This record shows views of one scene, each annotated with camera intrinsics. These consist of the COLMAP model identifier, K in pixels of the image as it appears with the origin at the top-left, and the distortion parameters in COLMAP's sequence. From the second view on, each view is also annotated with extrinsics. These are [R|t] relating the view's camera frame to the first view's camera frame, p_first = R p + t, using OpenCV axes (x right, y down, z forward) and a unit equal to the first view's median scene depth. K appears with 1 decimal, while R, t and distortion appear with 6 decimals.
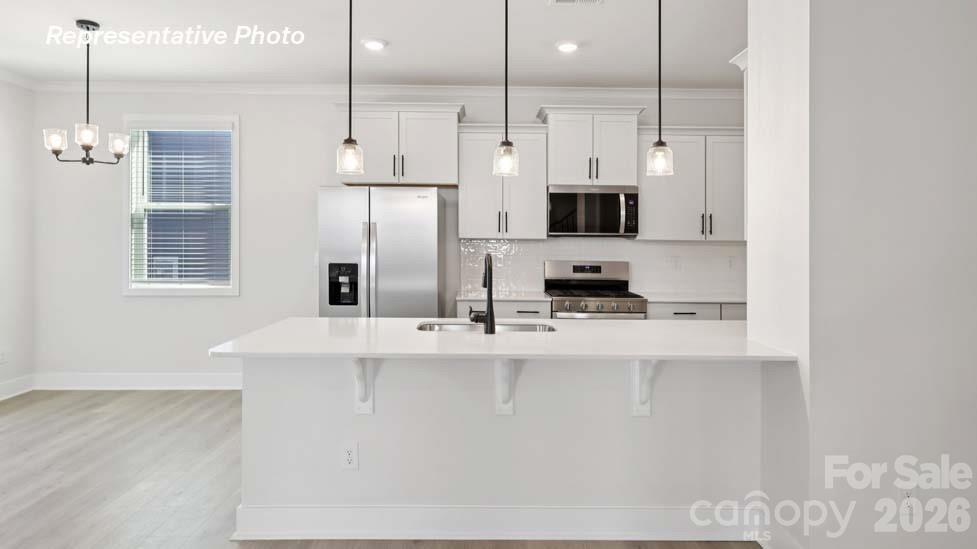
lens RADIAL K [[581.1, 0, 483.3], [0, 581.1, 235.2], [0, 0, 1]] dist [-0.009651, 0.002534]
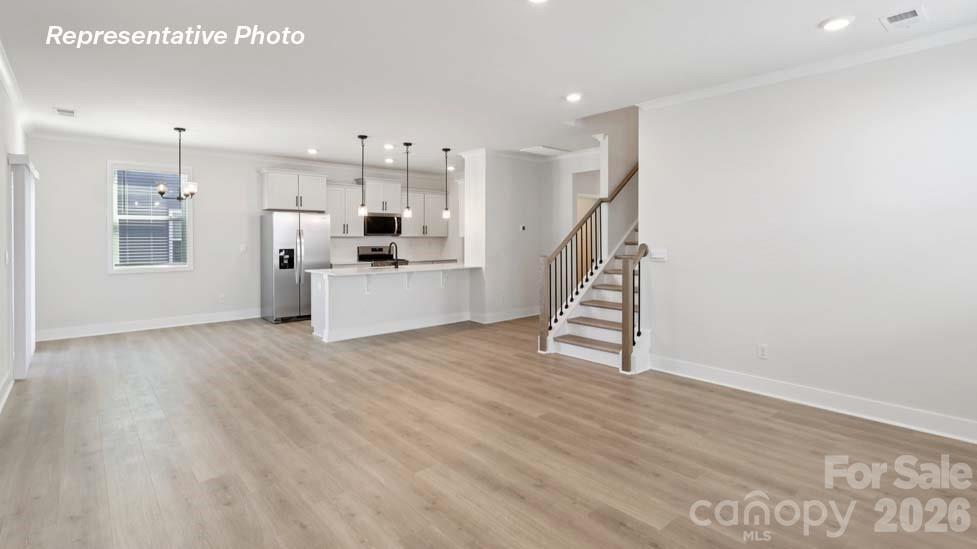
lens RADIAL K [[454.9, 0, 487.0], [0, 454.9, 242.6], [0, 0, 1]] dist [-0.003205, 0.000796]
pose [[0.756012, -0.017007, 0.654337, -0.685272], [0.002028, 0.999718, 0.023640, -0.010474], [-0.654555, -0.016545, 0.755833, -0.639339]]
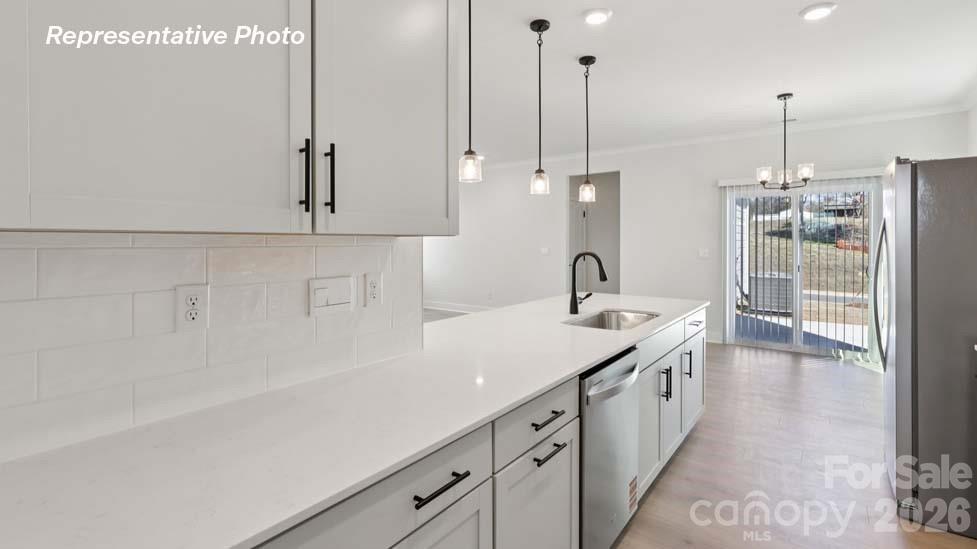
lens RADIAL K [[453.4, 0, 485.7], [0, 453.4, 244.5], [0, 0, 1]] dist [-0.004267, 0.001112]
pose [[-0.609454, -0.004041, -0.792811, 0.529758], [0.002604, 0.999971, -0.007098, 0.015019], [0.792817, -0.006390, -0.609427, 0.843402]]
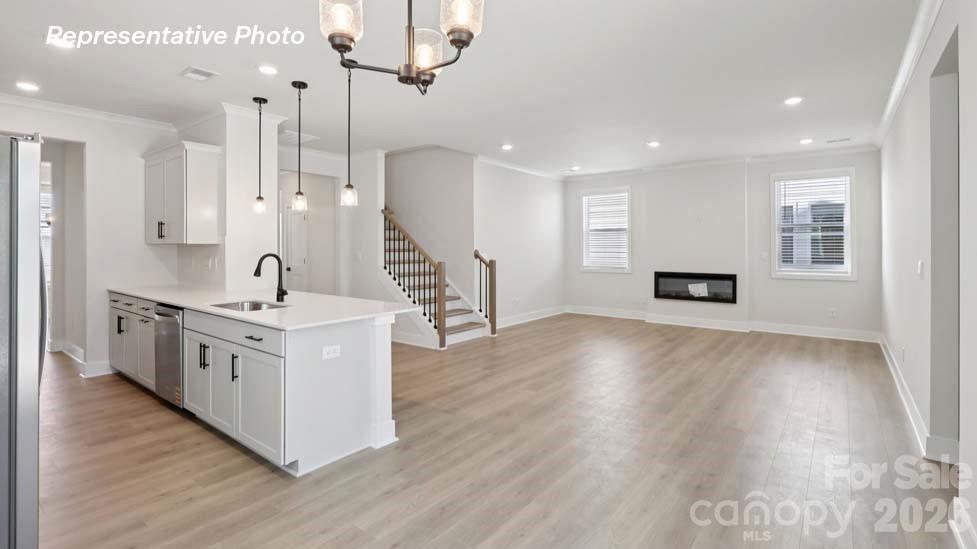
lens RADIAL K [[453.4, 0, 482.7], [0, 453.4, 247.9], [0, 0, 1]] dist [-0.004267, 0.001112]
pose [[-0.774269, -0.012341, 0.632736, -0.718347], [-0.013031, 0.999909, 0.003556, 0.004038], [-0.632722, -0.005492, -0.774359, 0.942537]]
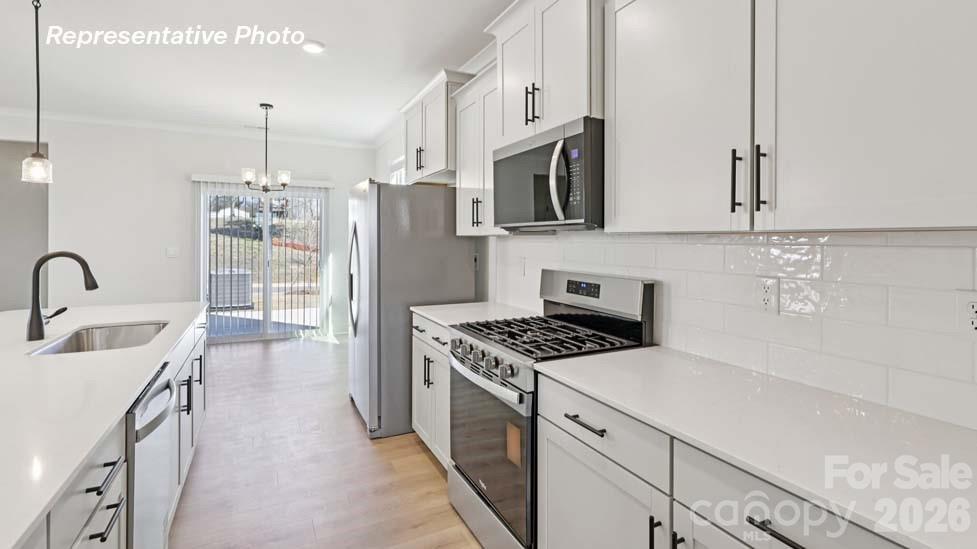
lens RADIAL K [[453.4, 0, 492.0], [0, 453.4, 241.8], [0, 0, 1]] dist [-0.004267, 0.001112]
pose [[0.446963, -0.004238, -0.894543, 0.551764], [0.008215, 0.999966, -0.000633, 0.014623], [0.894515, -0.007066, 0.446982, 0.767036]]
